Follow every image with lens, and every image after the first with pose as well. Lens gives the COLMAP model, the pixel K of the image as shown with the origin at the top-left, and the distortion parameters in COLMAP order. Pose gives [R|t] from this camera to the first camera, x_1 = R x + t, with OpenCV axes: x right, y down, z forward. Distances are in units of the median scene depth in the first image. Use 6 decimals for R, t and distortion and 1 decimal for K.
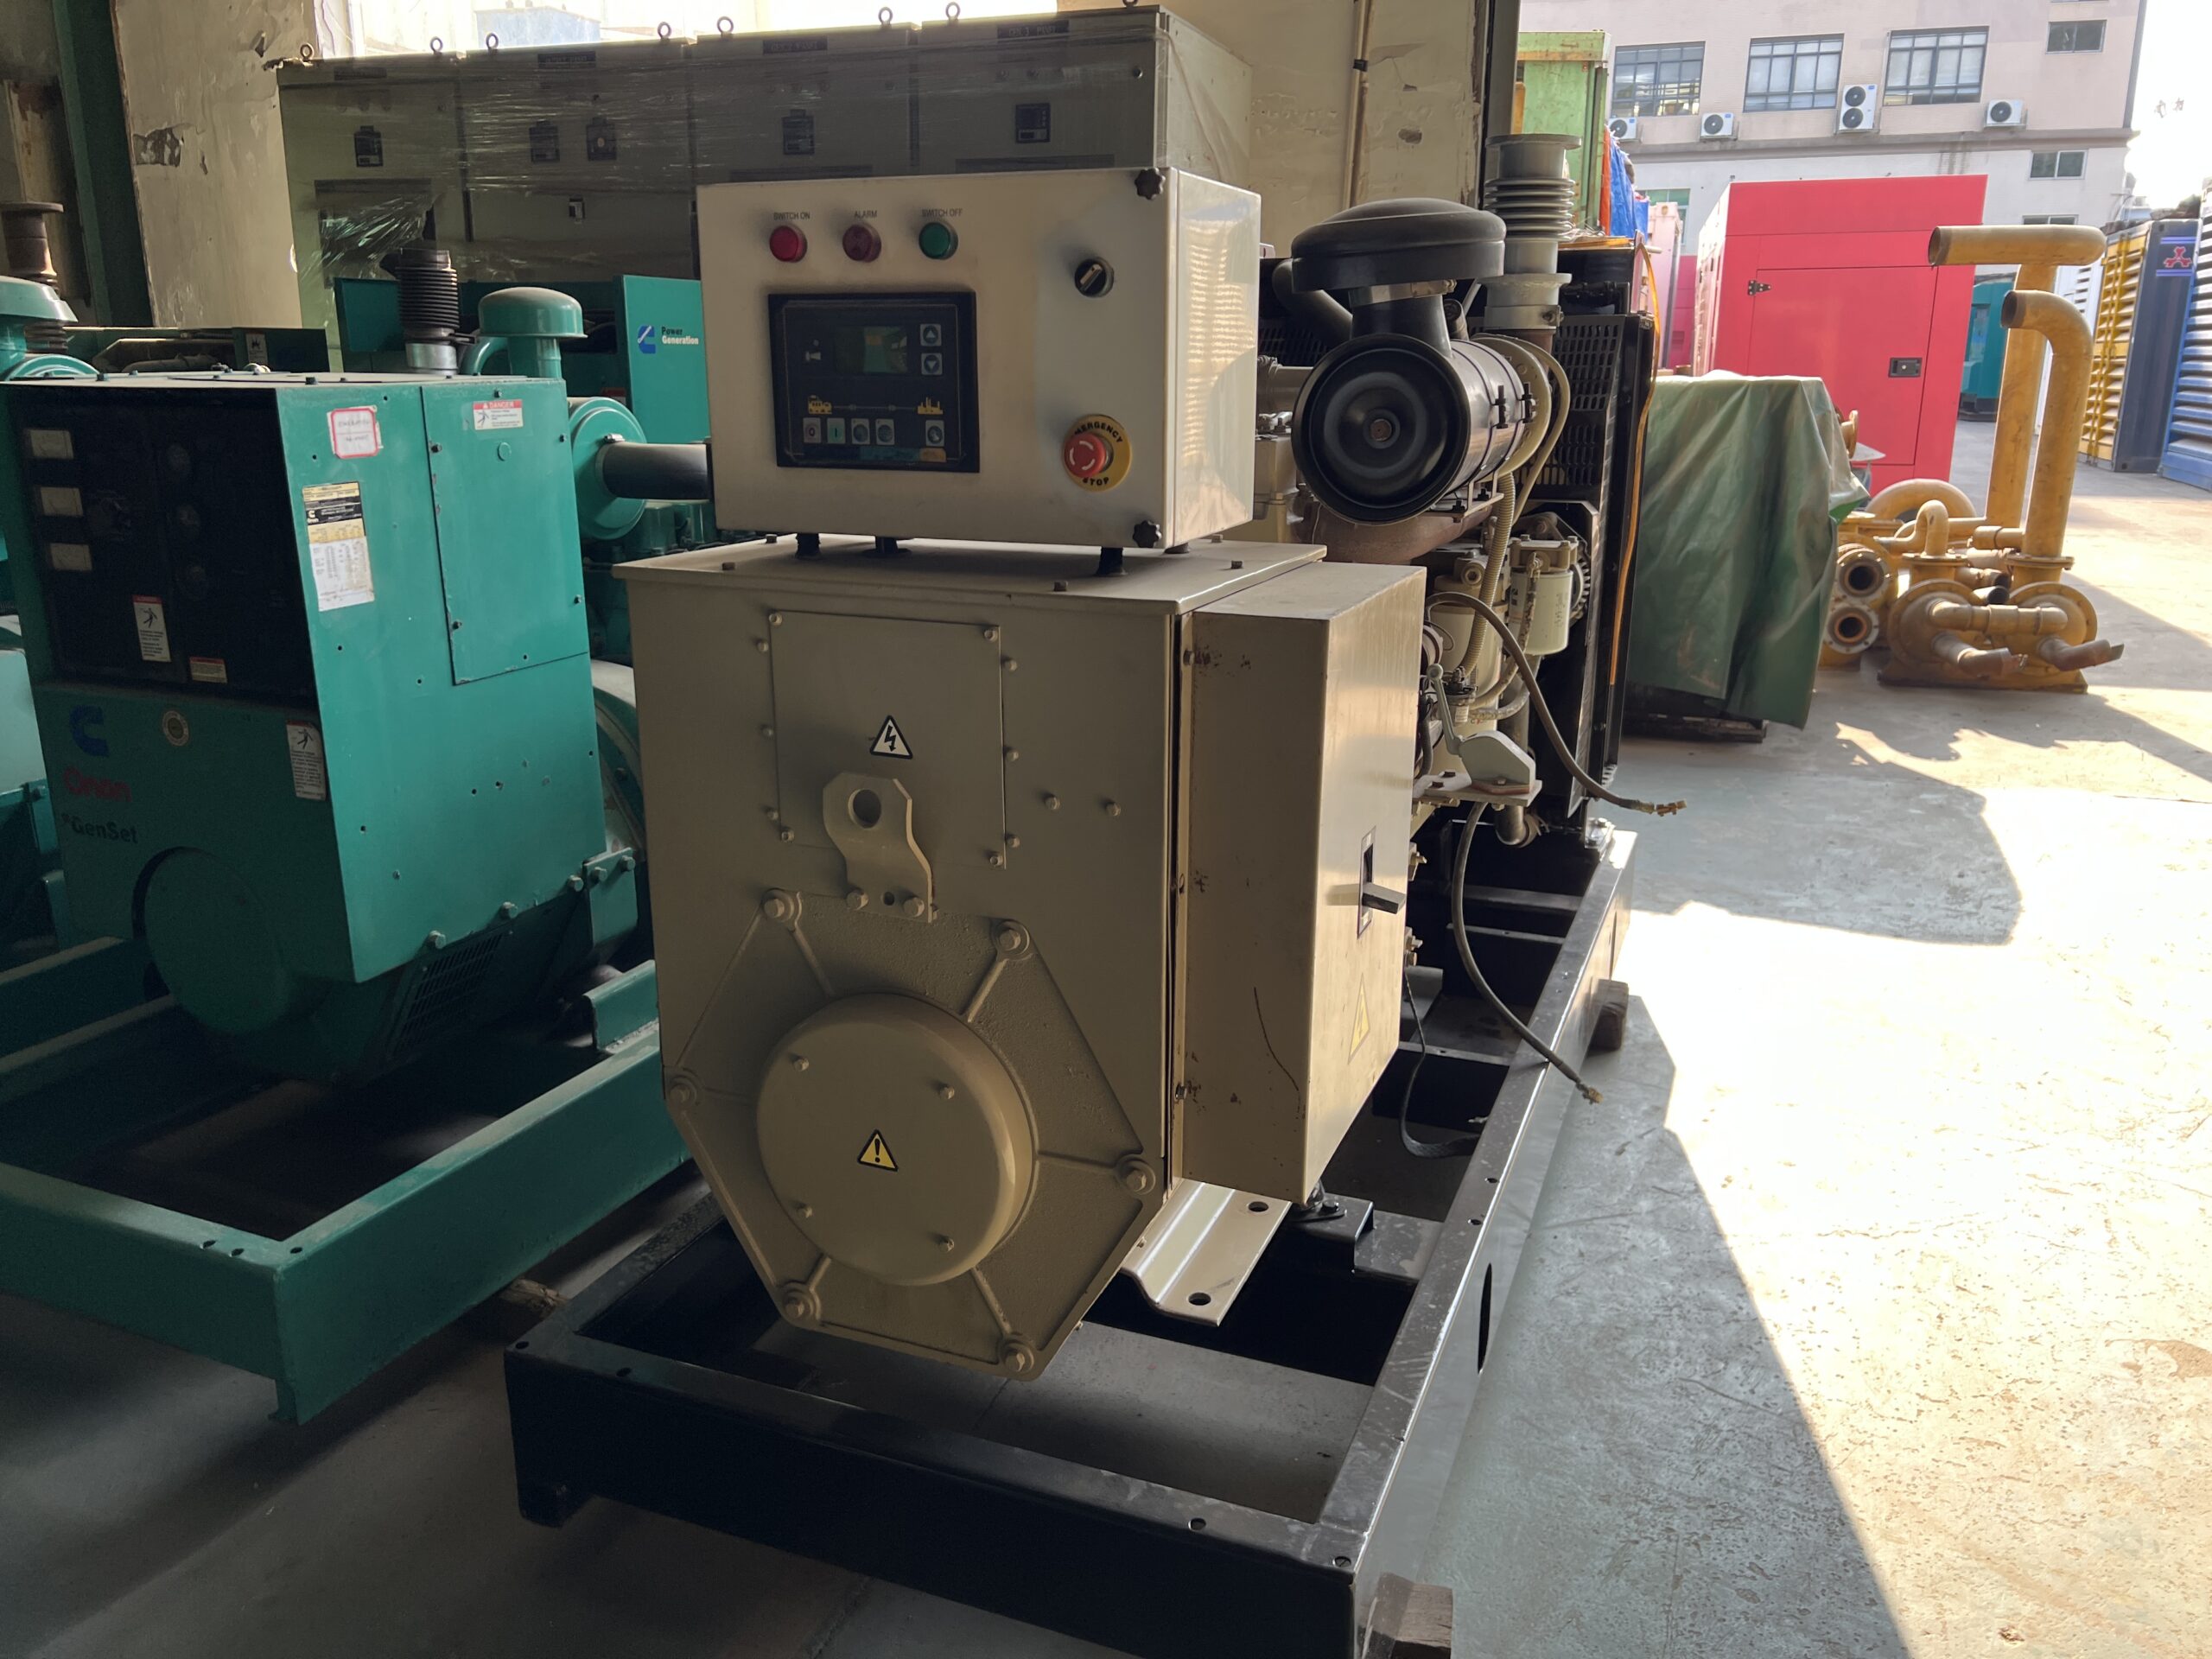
lens RADIAL K [[1675.7, 0, 1106.0], [0, 1675.7, 829.5], [0, 0, 1]] dist [-0.001726, -0.001558]
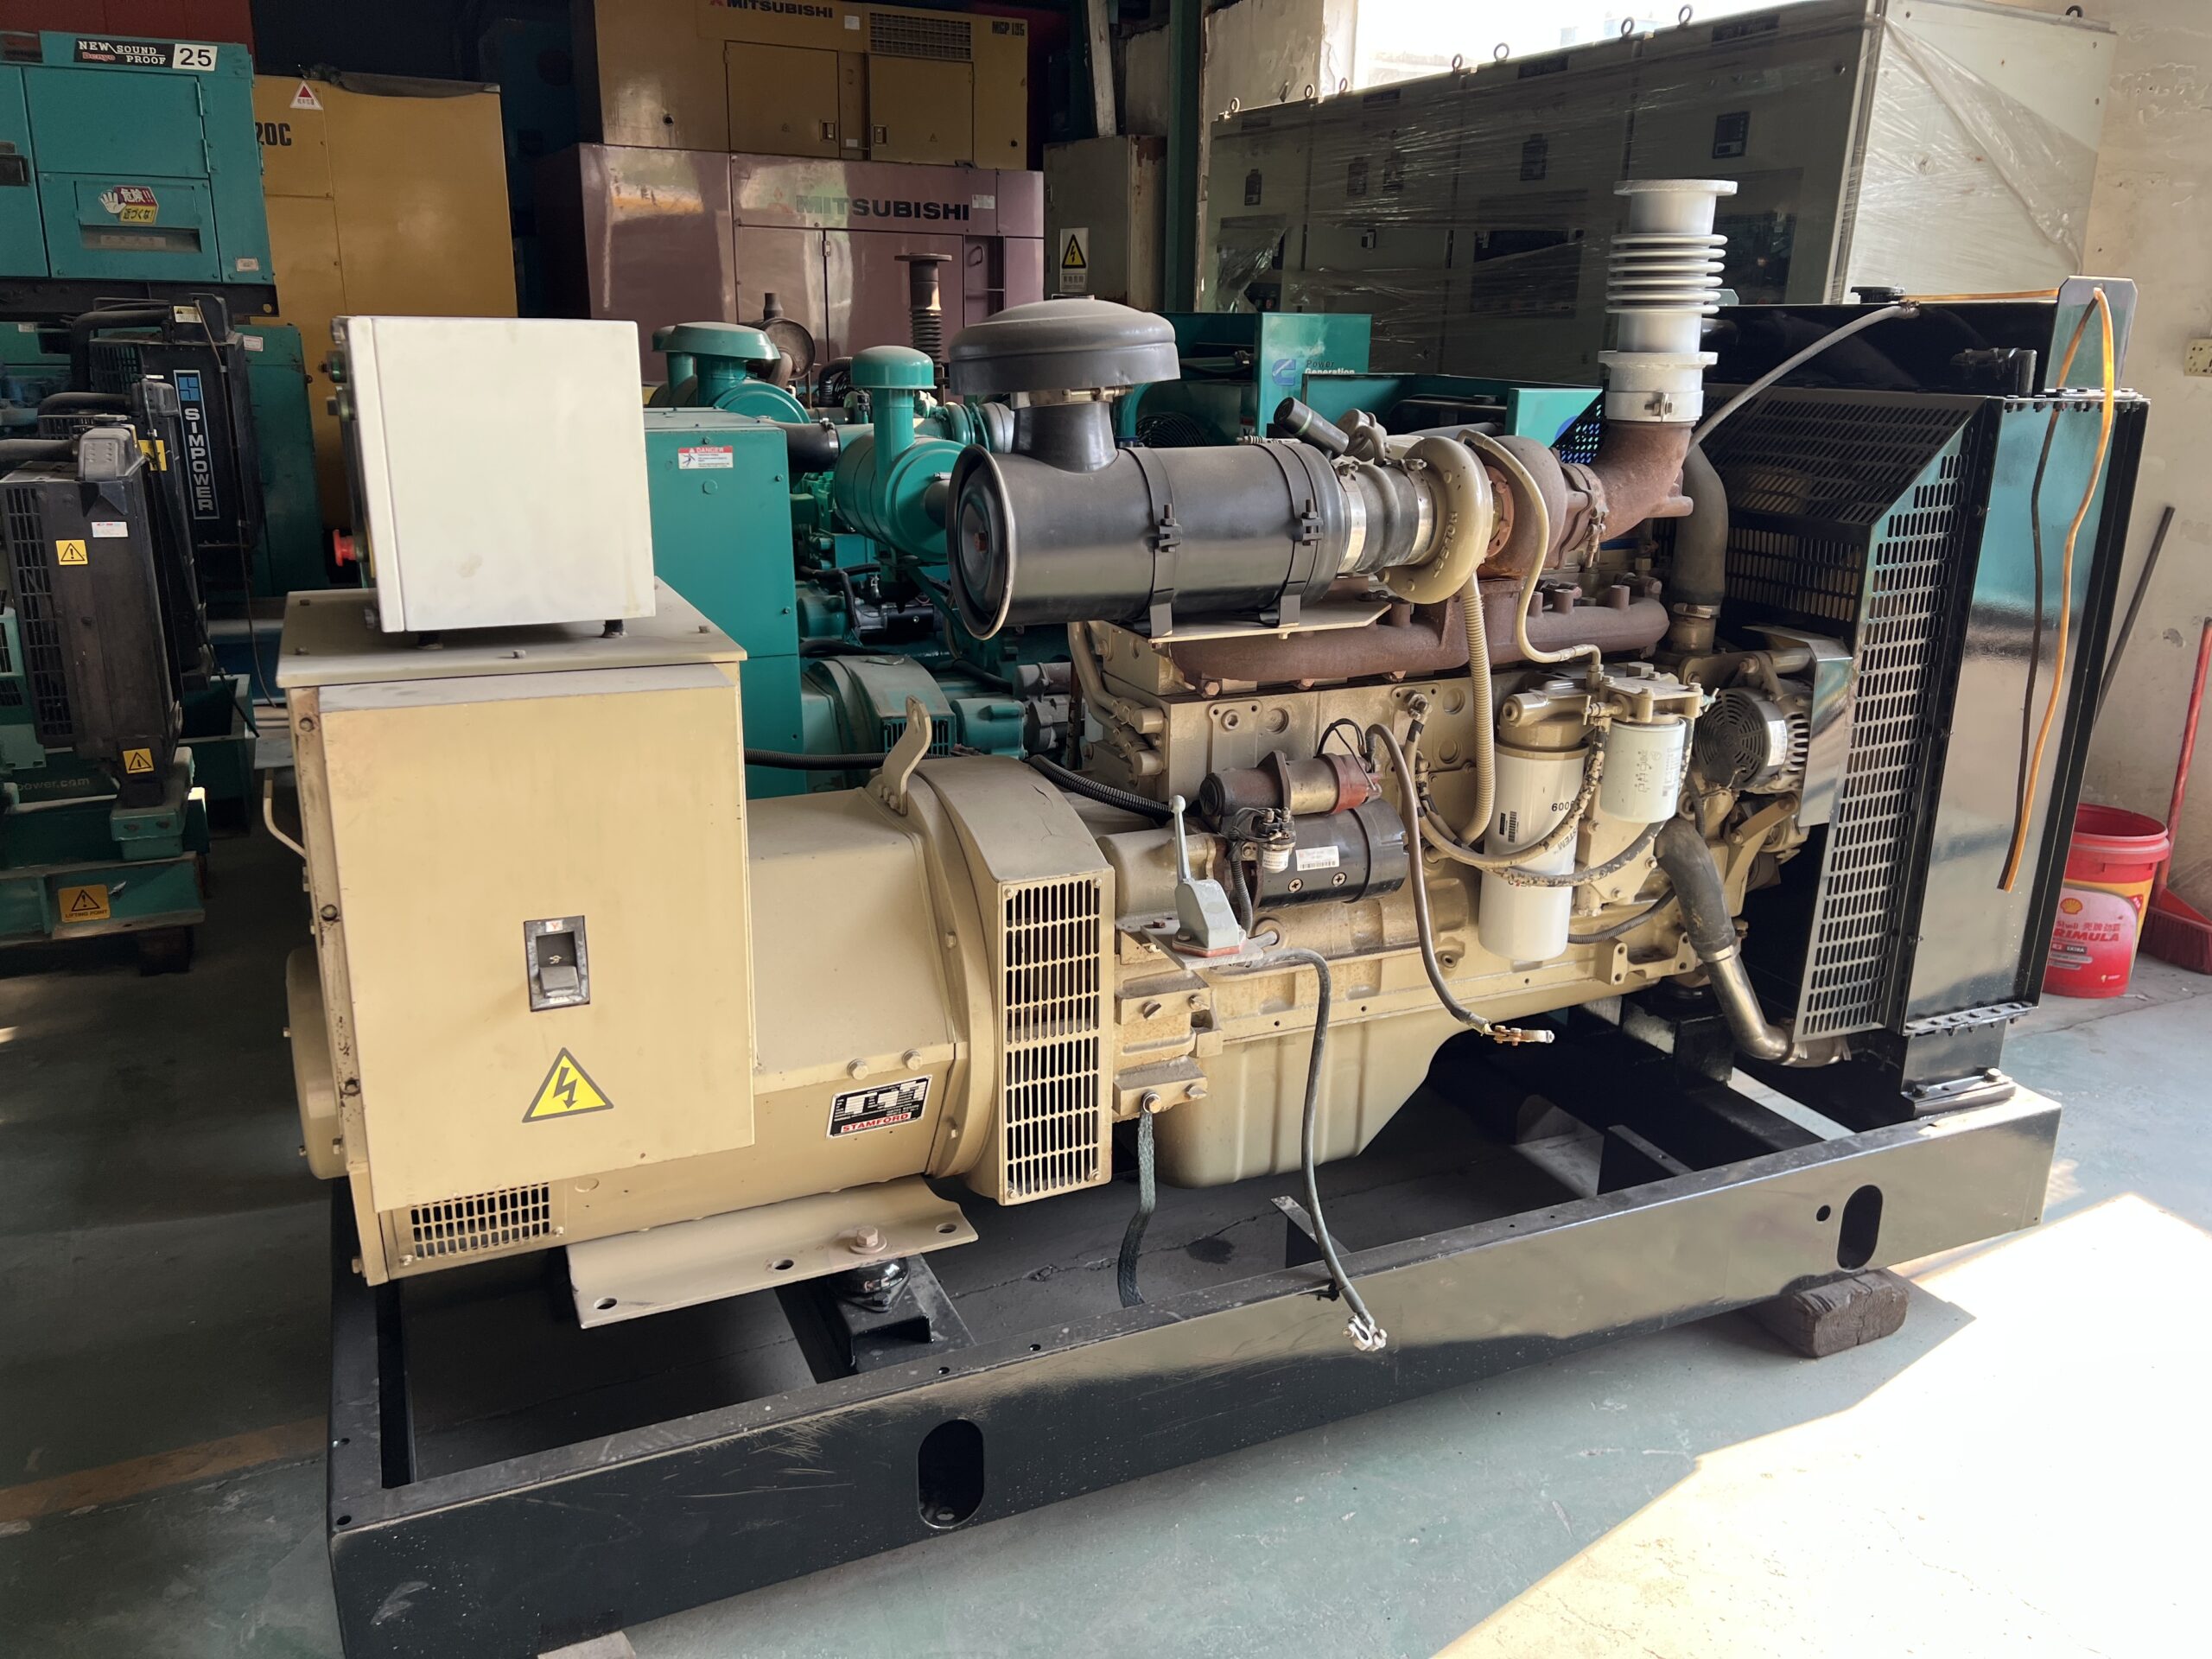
lens RADIAL K [[1666.3, 0, 1091.4], [0, 1666.3, 818.1], [0, 0, 1]] dist [0.092419, -0.110731]
pose [[0.716054, 0.205227, -0.667195, 0.368158], [-0.202726, 0.975749, 0.082565, -0.068778], [0.667959, 0.076137, 0.740293, 0.125363]]
